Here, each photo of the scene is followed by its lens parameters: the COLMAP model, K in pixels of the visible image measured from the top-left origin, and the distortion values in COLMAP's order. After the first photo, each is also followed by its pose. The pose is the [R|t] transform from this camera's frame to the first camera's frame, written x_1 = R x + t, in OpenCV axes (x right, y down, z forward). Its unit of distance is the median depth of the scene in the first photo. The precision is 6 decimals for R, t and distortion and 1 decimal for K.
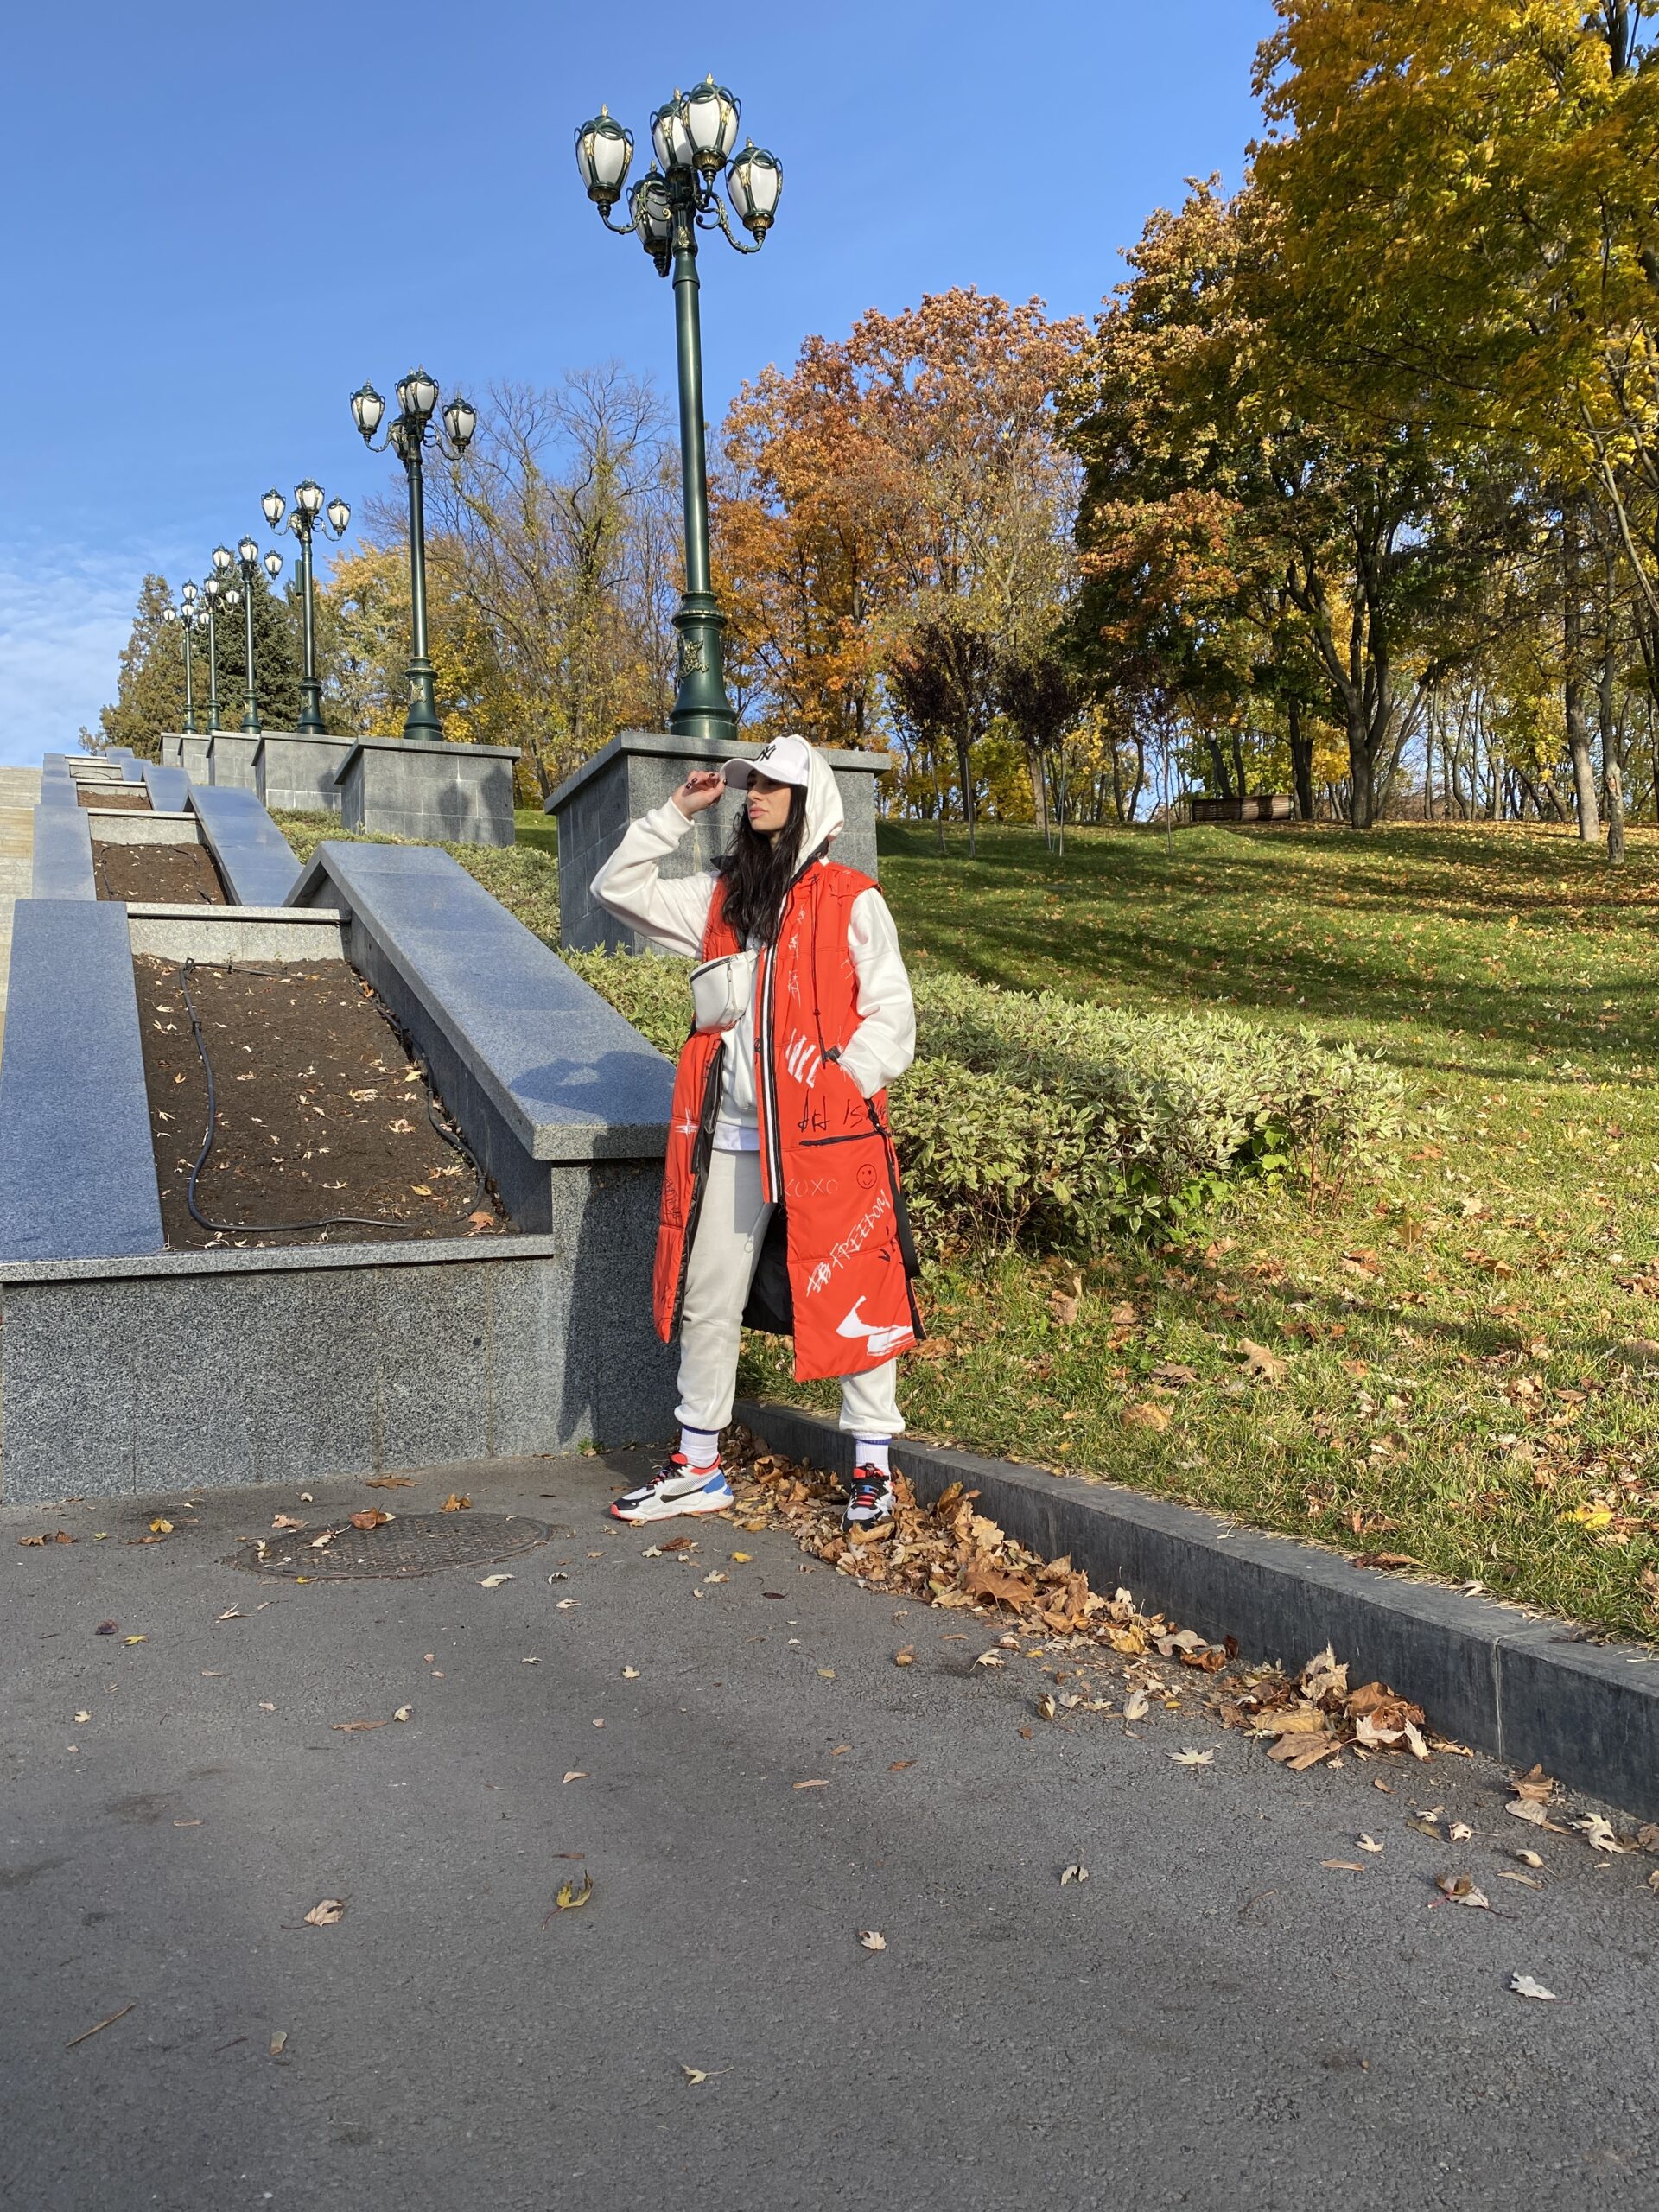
lens RADIAL K [[1676.3, 0, 804.7], [0, 1676.3, 1081.2], [0, 0, 1]] dist [0.029637, -0.003686]
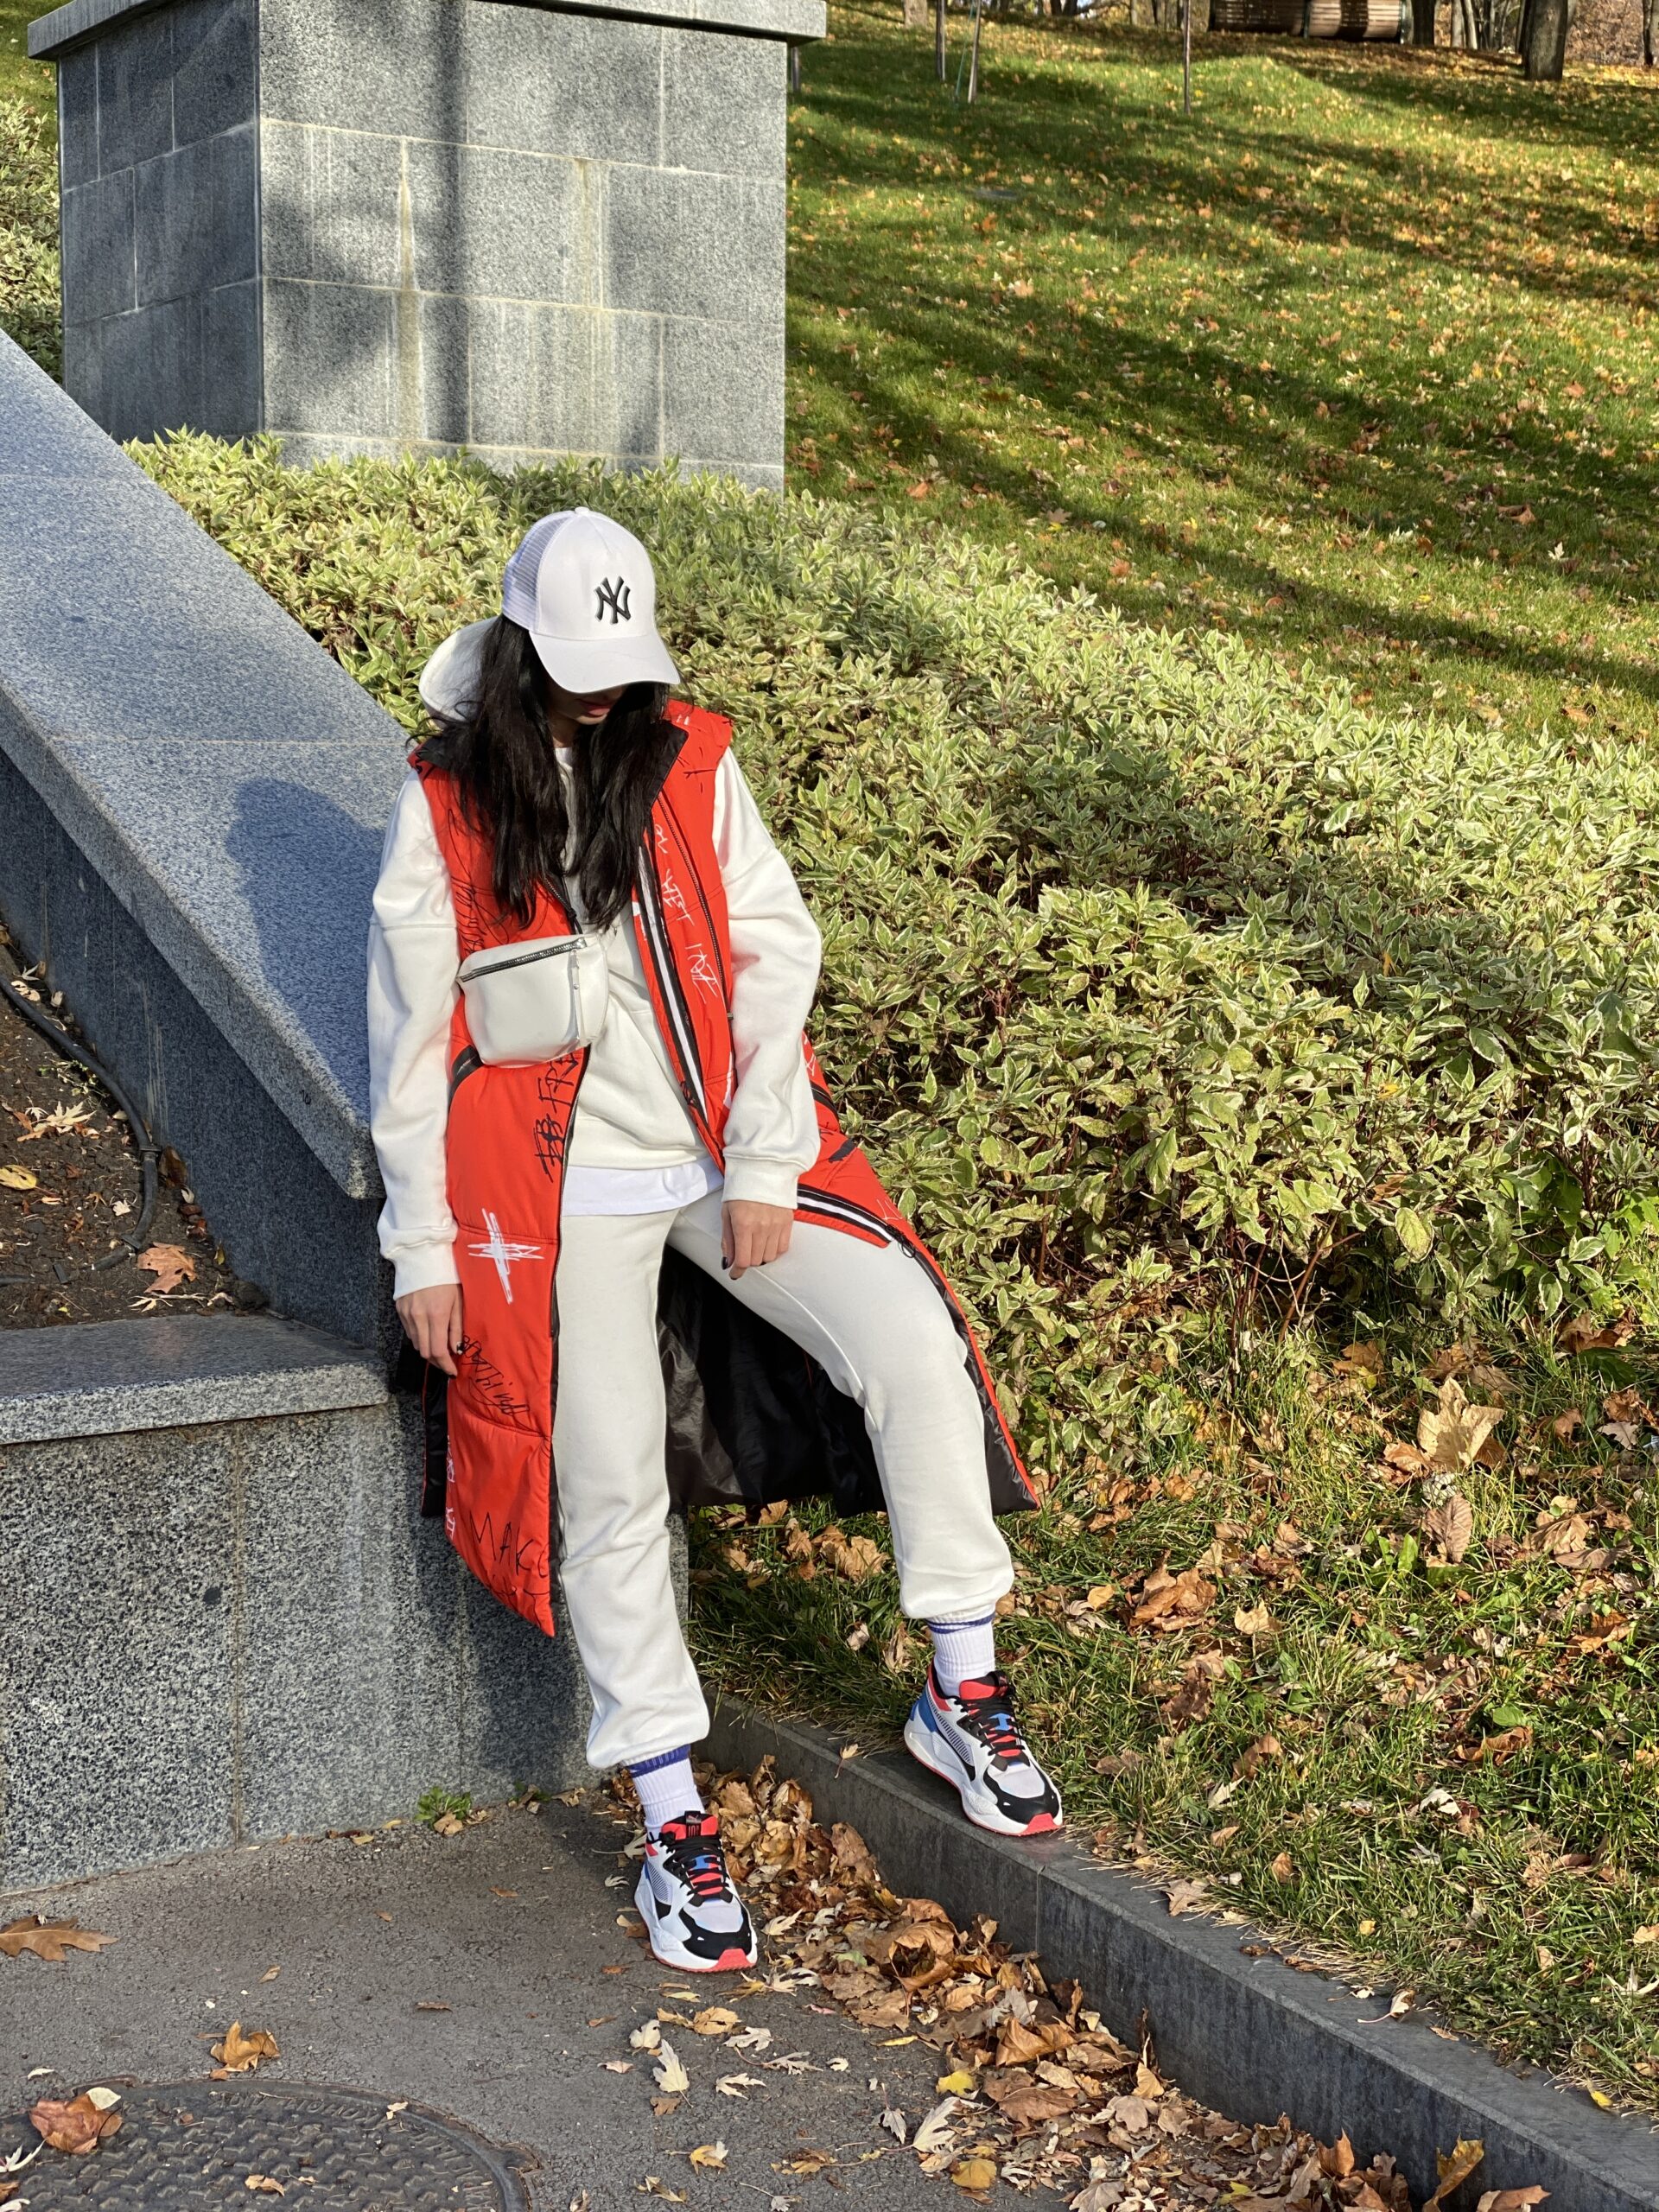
lens RADIAL K [[3235.0, 0, 846.5], [0, 3235.0, 1096.7], [0, 0, 1]] dist [0.187774, -0.497217]
pose [[0.986867, 0.034070, 0.157899, -0.138452], [-0.062910, 0.981389, 0.181433, -0.117382], [-0.148778, -0.188984, 0.970644, 0.128510]]
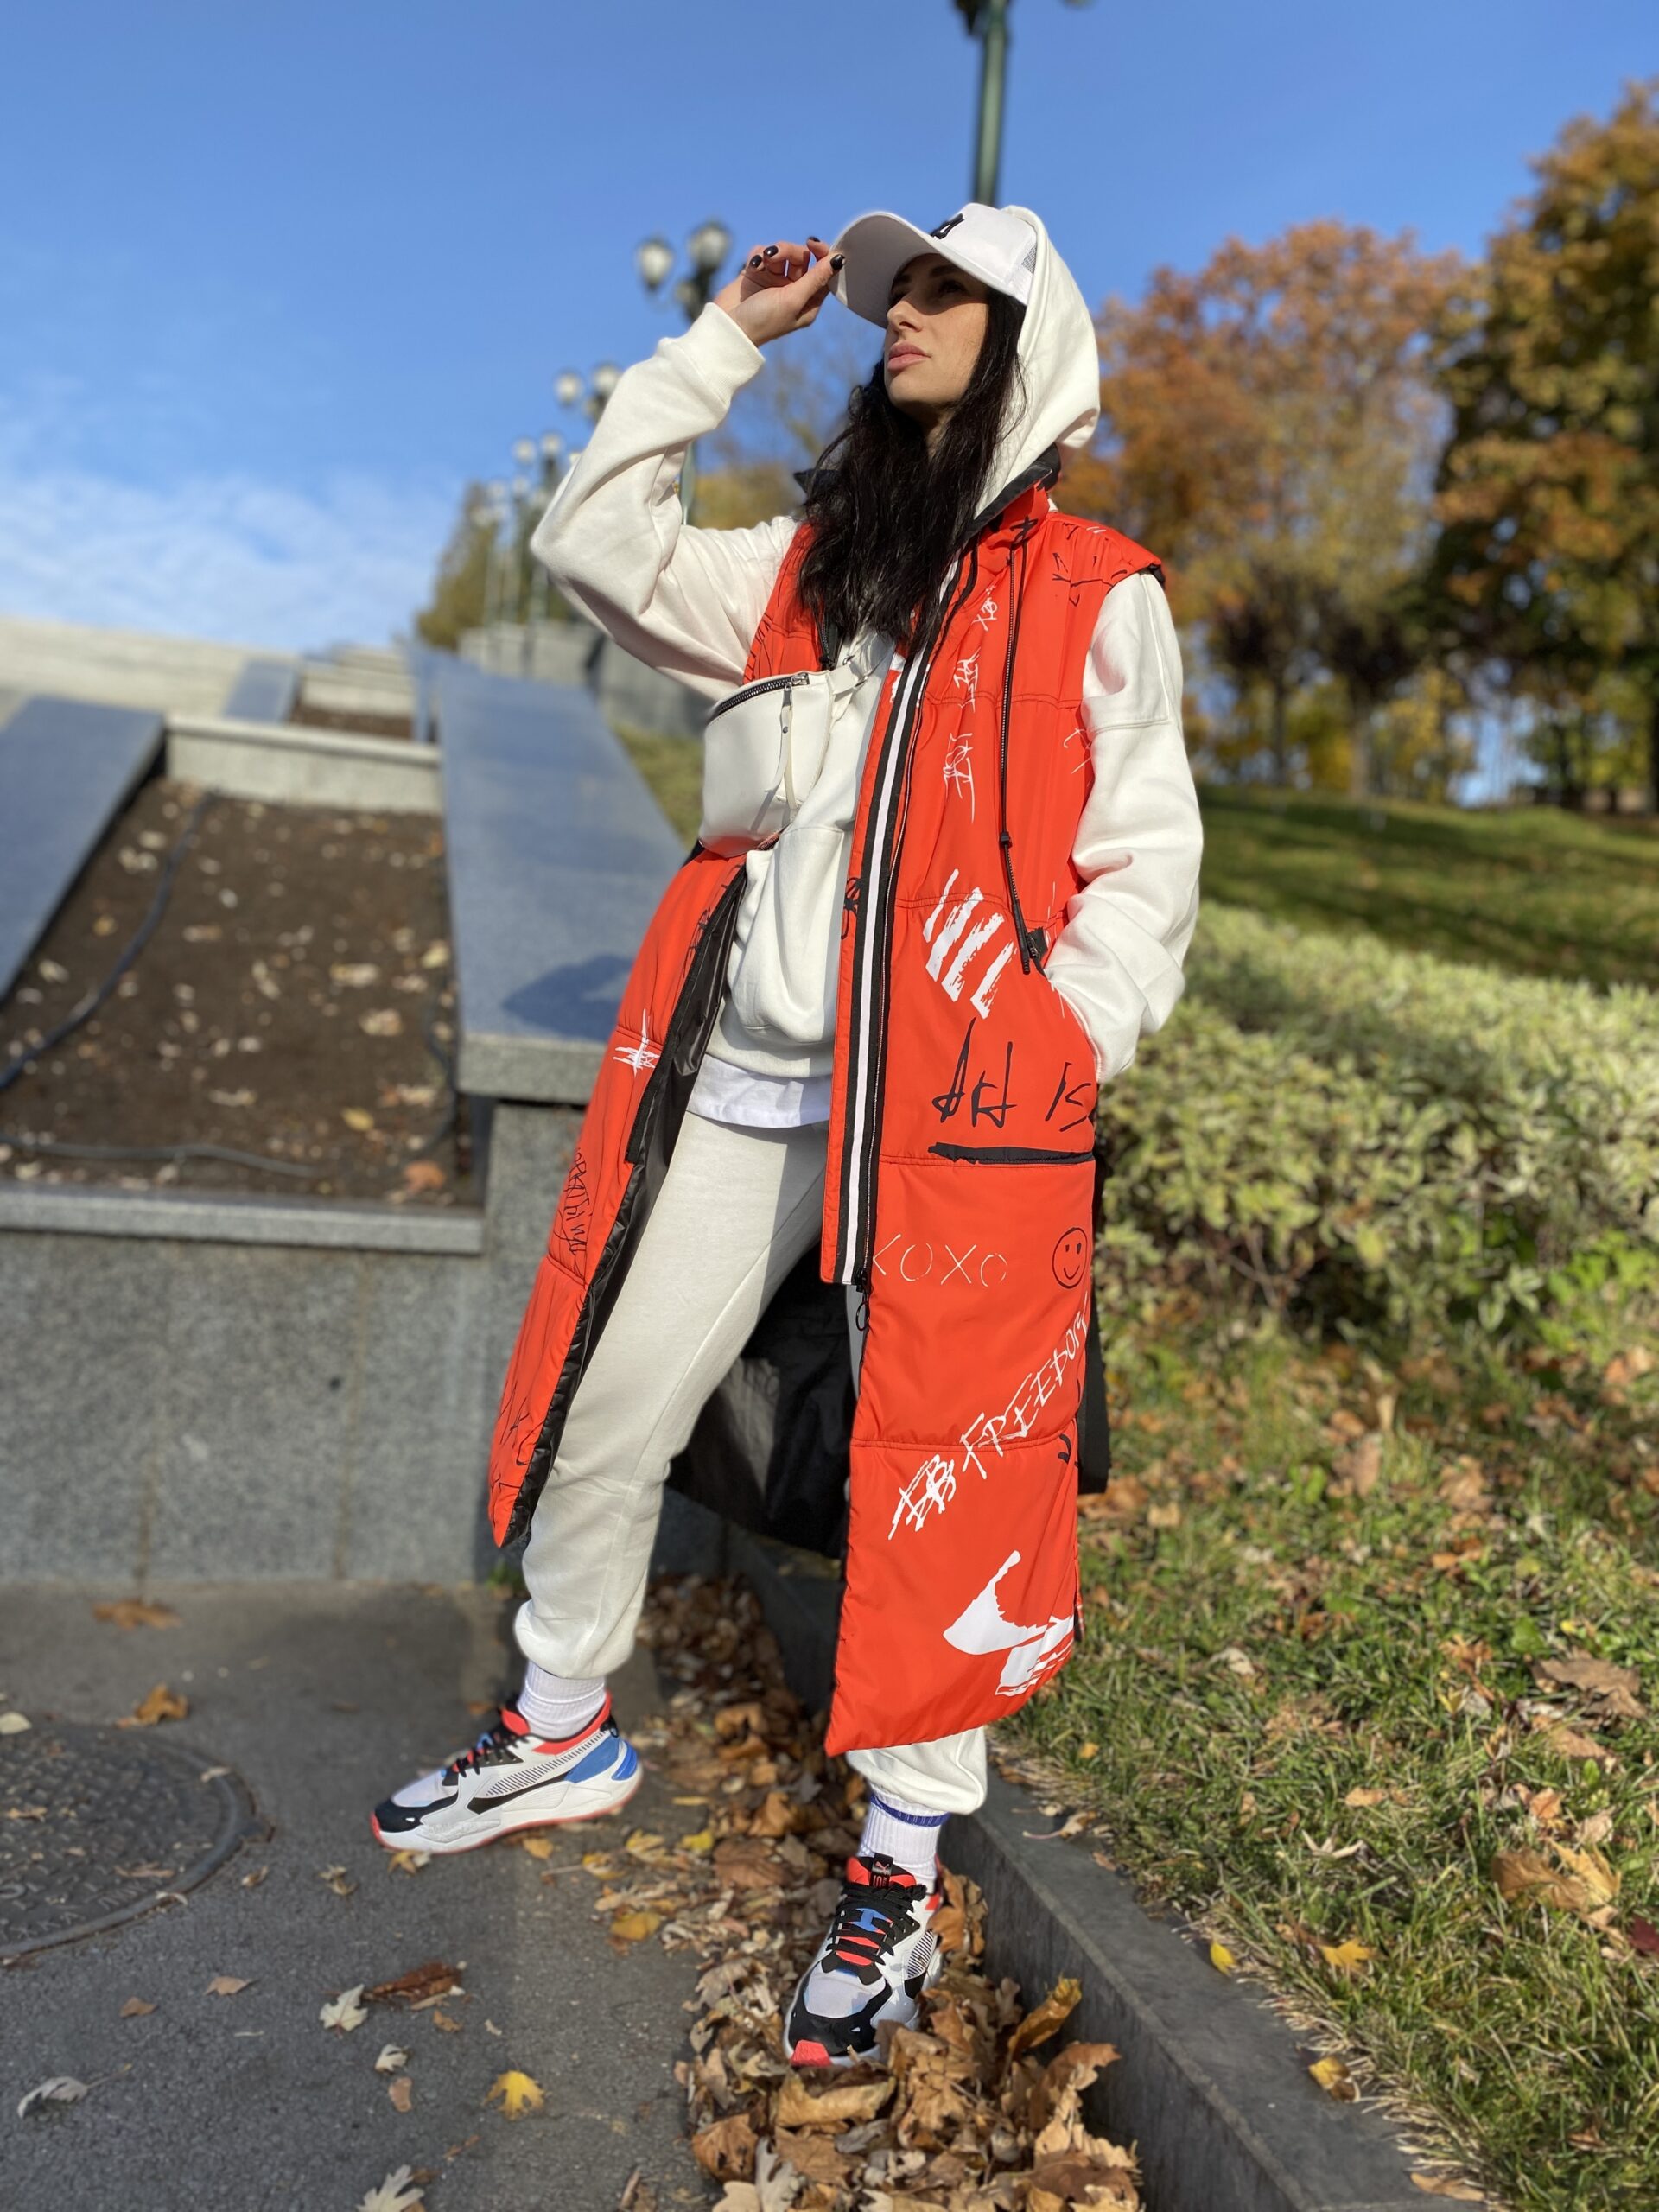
lens RADIAL K [[1661.8, 0, 833.5], [0, 1661.8, 1096.8], [0, 0, 1]] dist [0.015913, -0.003485]
pose [[0.983806, 0.110108, -0.141429, 0.041529], [-0.104952, 0.993528, 0.043438, 0.008248], [0.145297, -0.027891, 0.988995, 0.363839]]
